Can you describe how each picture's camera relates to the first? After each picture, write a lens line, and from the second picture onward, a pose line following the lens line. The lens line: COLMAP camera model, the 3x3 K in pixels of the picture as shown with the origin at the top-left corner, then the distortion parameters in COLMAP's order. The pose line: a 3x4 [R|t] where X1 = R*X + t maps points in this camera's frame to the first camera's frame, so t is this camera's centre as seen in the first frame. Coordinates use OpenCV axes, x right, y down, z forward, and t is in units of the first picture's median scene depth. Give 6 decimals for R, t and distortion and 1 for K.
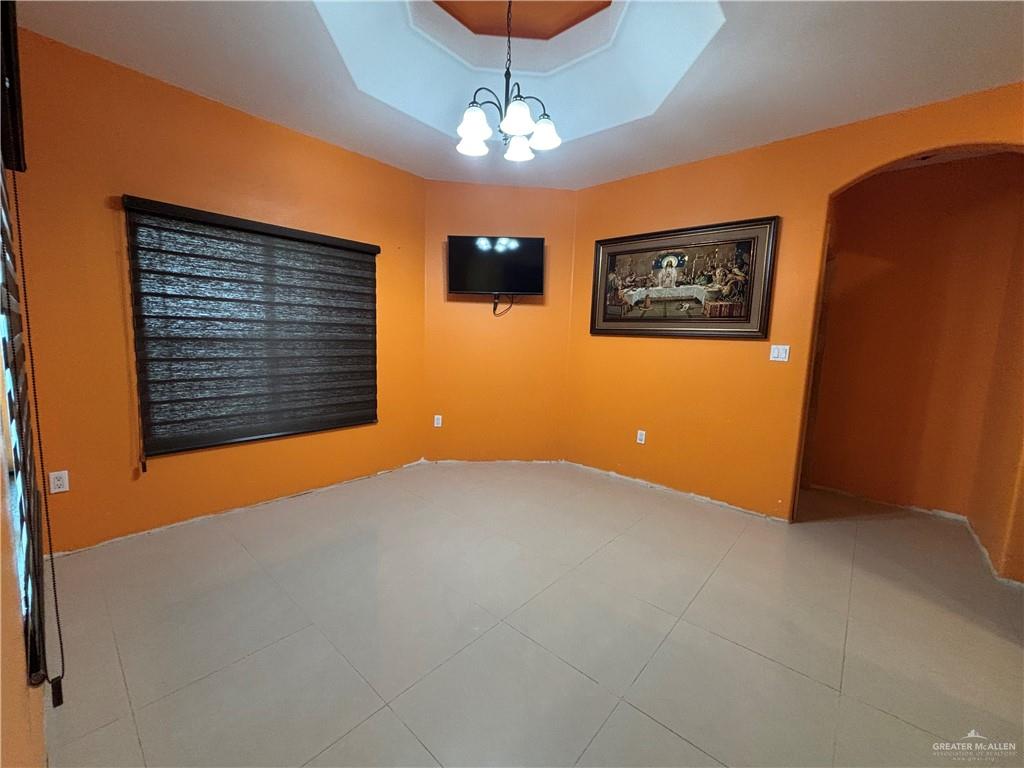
lens RADIAL K [[409.2, 0, 514.0], [0, 409.2, 380.1], [0, 0, 1]] dist [0.004475, 0.000025]
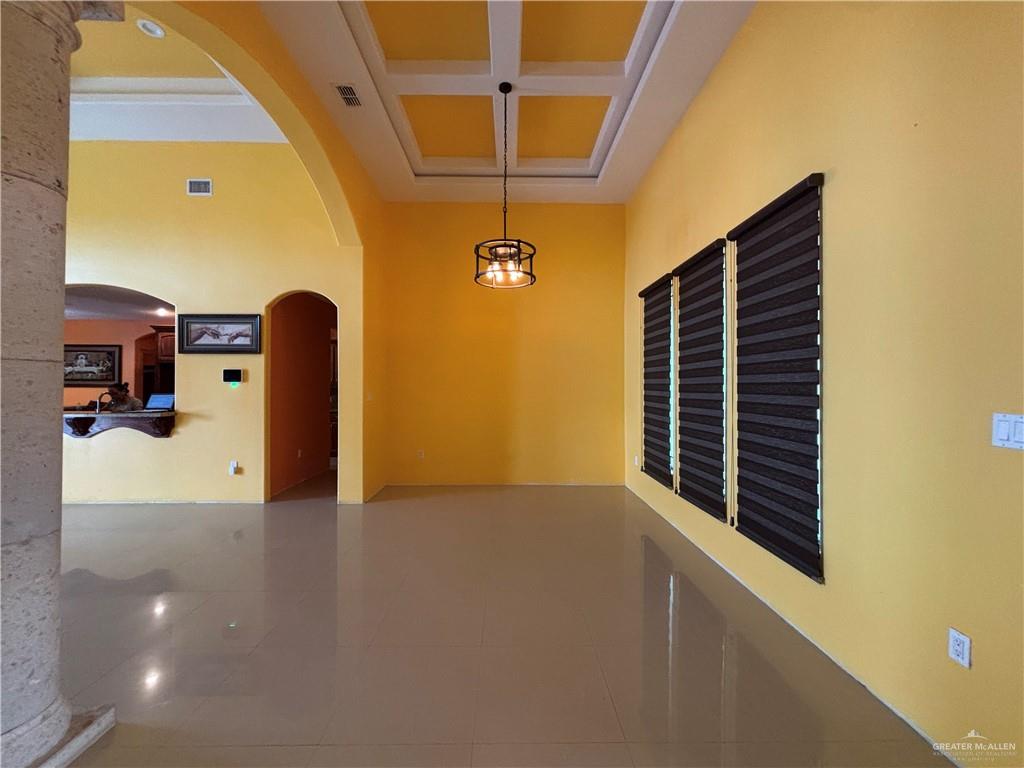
lens RADIAL K [[409.2, 0, 521.8], [0, 409.2, 383.5], [0, 0, 1]] dist [0.004475, 0.000025]
pose [[0.739464, -0.031423, 0.672462, 0.675315], [0.098636, 0.993187, -0.062054, 0.286772], [-0.665931, 0.112215, 0.737525, -2.590762]]
